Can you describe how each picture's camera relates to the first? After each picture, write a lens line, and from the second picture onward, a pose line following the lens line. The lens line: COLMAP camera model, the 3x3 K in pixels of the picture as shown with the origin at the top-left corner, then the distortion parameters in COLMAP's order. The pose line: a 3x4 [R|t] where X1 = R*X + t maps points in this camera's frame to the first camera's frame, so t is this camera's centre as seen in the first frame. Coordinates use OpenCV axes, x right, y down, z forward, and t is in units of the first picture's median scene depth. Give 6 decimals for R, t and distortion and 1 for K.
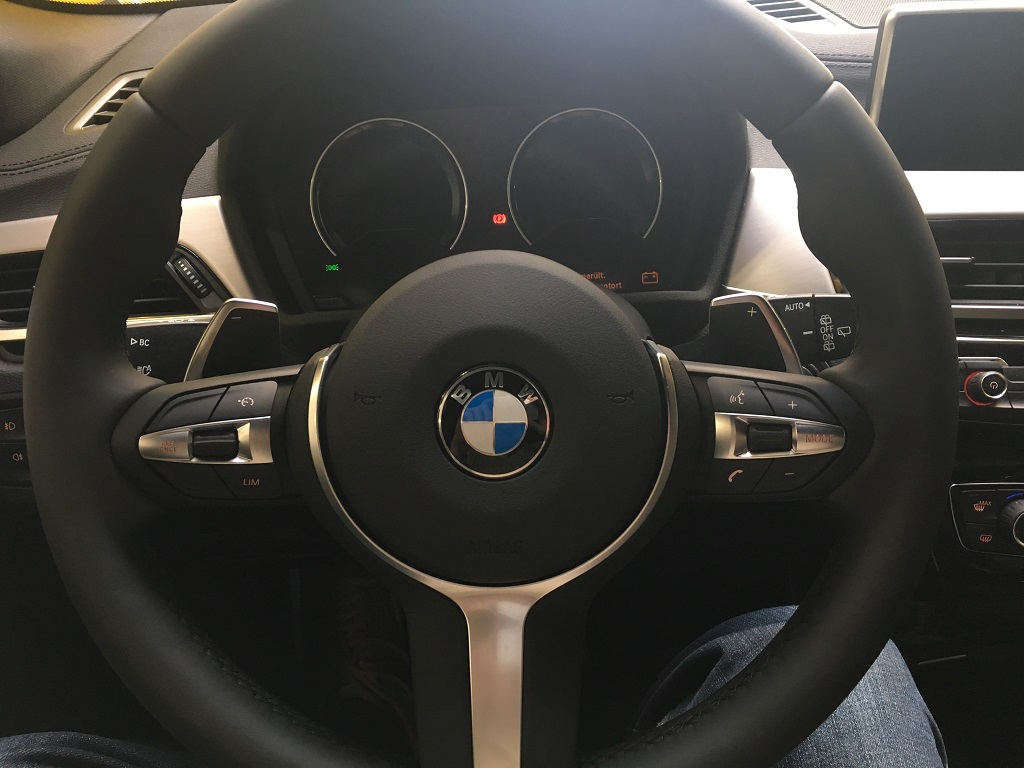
lens RADIAL K [[875.4, 0, 511.9], [0, 875.4, 383.2], [0, 0, 1]] dist [-0.007536, -0.031865]
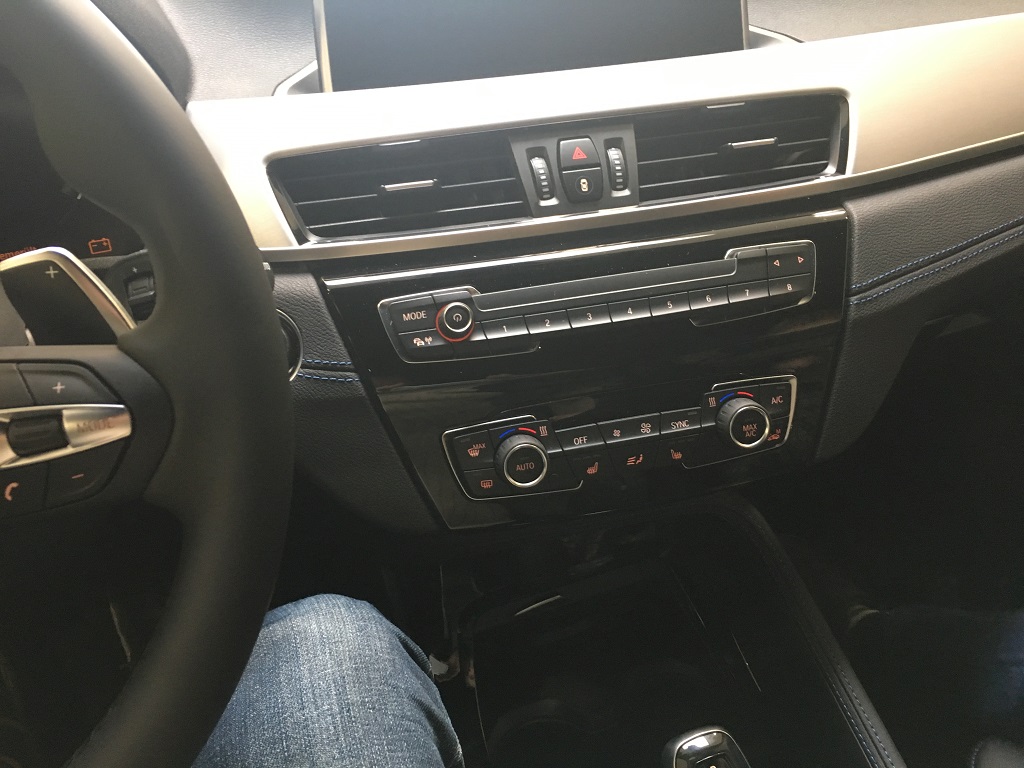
lens RADIAL K [[875.4, 0, 512.3], [0, 875.4, 384.9], [0, 0, 1]] dist [-0.007536, -0.031865]
pose [[0.946343, -0.163172, 0.278945, 0.399221], [0.153501, 0.986542, 0.056326, 0.033418], [-0.284382, -0.010485, 0.958654, 0.133914]]
